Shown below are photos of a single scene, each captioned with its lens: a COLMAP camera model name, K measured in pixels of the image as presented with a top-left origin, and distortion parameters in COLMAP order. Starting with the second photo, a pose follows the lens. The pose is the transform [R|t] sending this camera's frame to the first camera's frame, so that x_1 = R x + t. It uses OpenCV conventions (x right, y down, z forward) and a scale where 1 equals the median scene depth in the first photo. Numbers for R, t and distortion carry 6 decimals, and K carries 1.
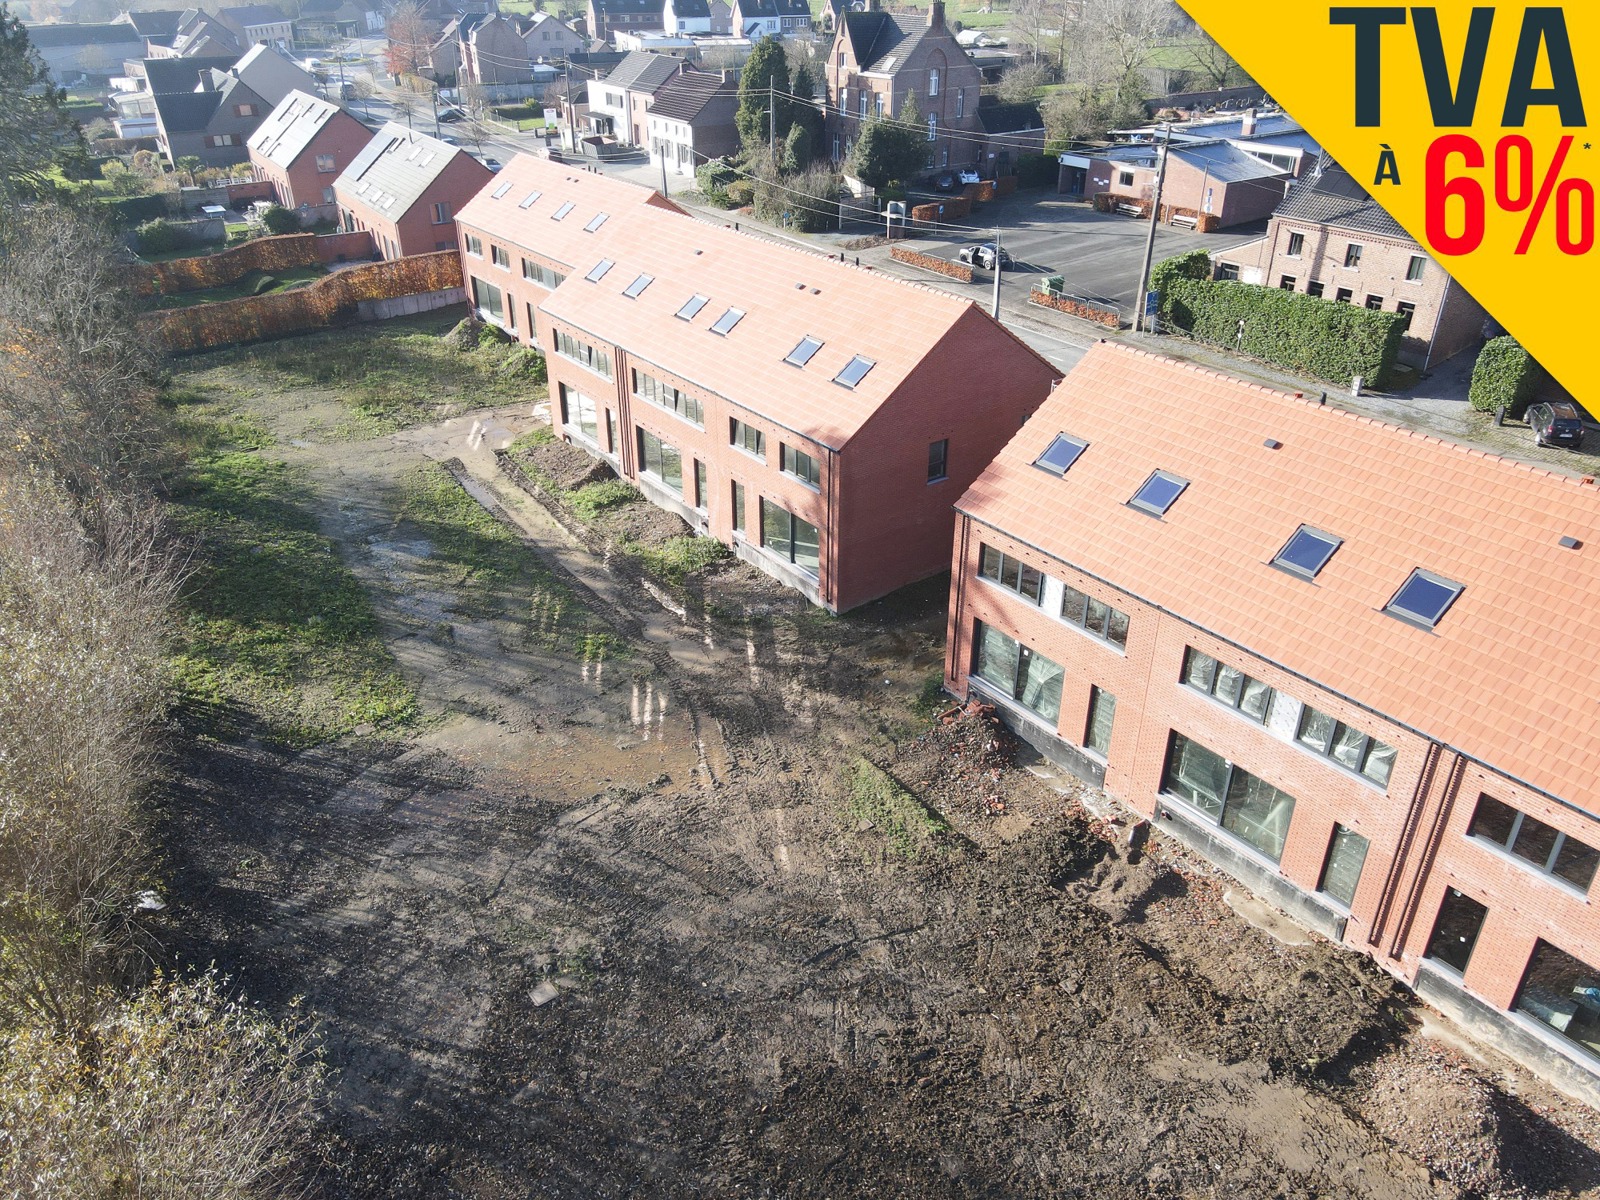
lens RADIAL K [[1178.4, 0, 793.6], [0, 1178.4, 604.2], [0, 0, 1]] dist [-0.003928, 0.037283]
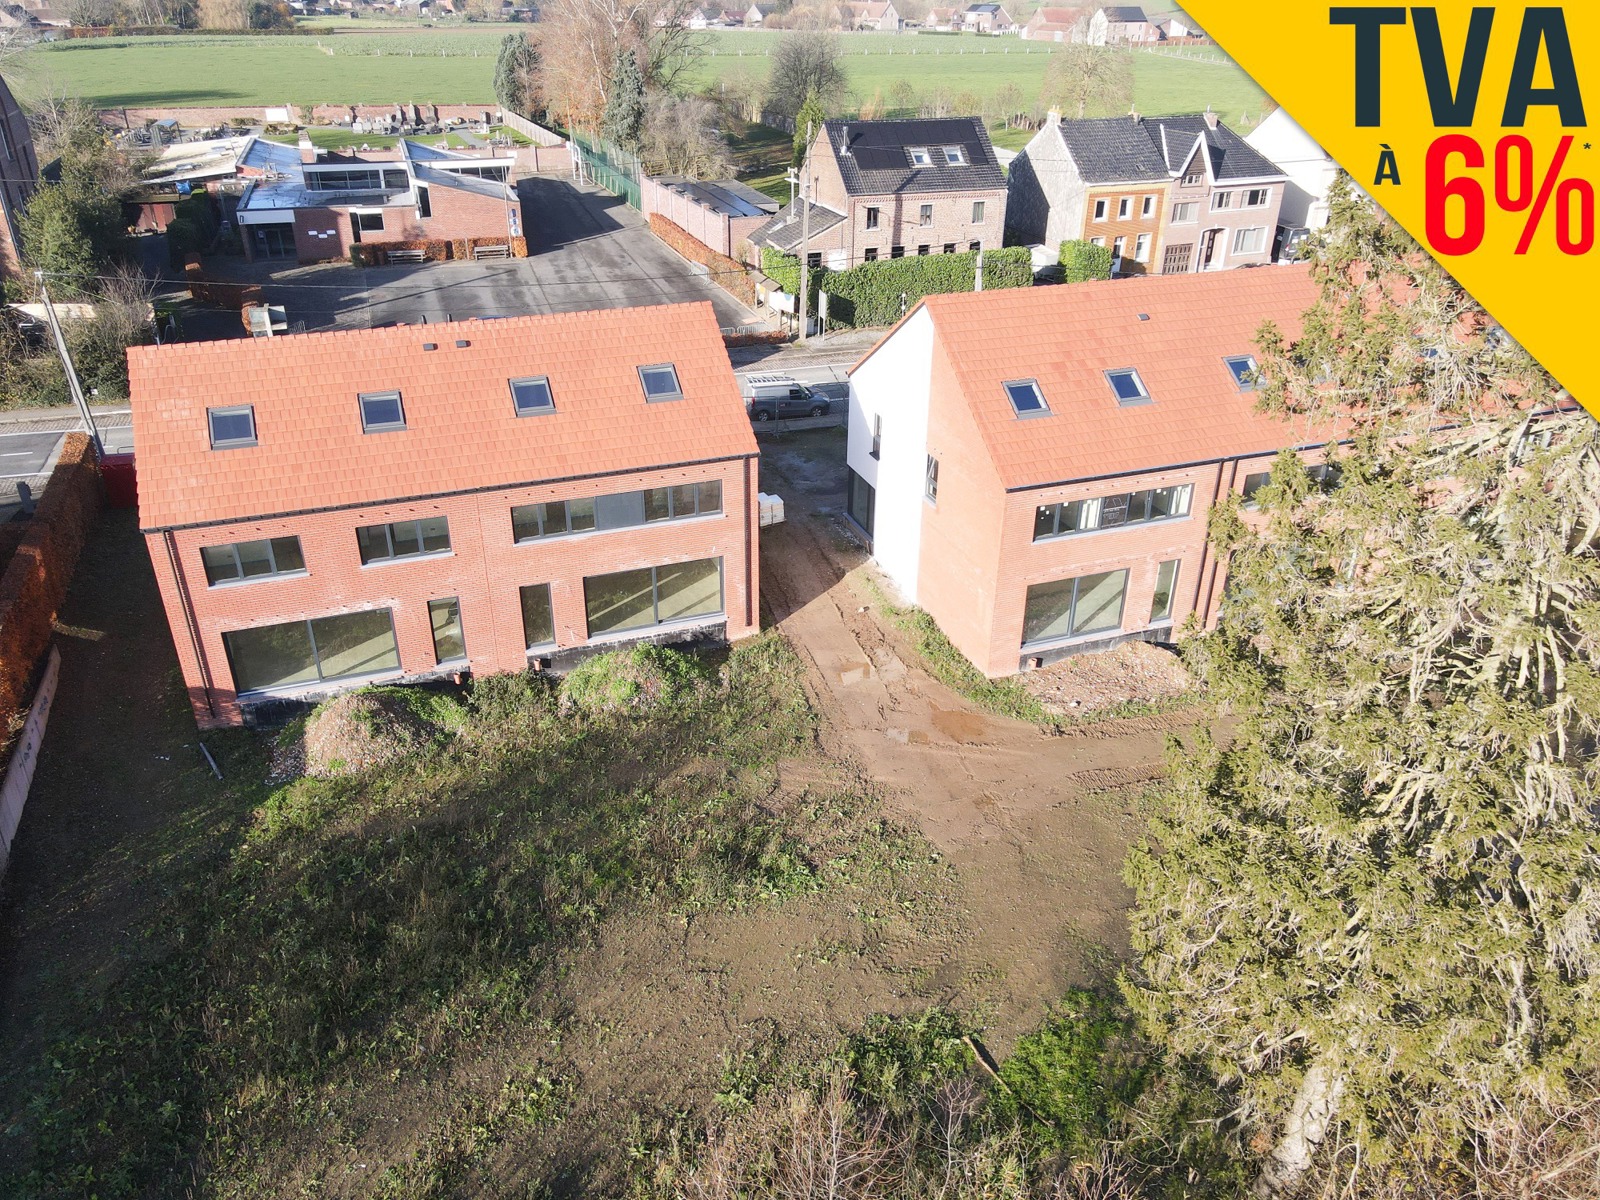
lens RADIAL K [[1178.4, 0, 793.6], [0, 1178.4, 604.2], [0, 0, 1]] dist [-0.003928, 0.037283]
pose [[0.276637, -0.448622, 0.849829, -1.021632], [0.461681, 0.837642, 0.291902, -0.558706], [-0.842806, 0.311599, 0.438844, 1.103754]]
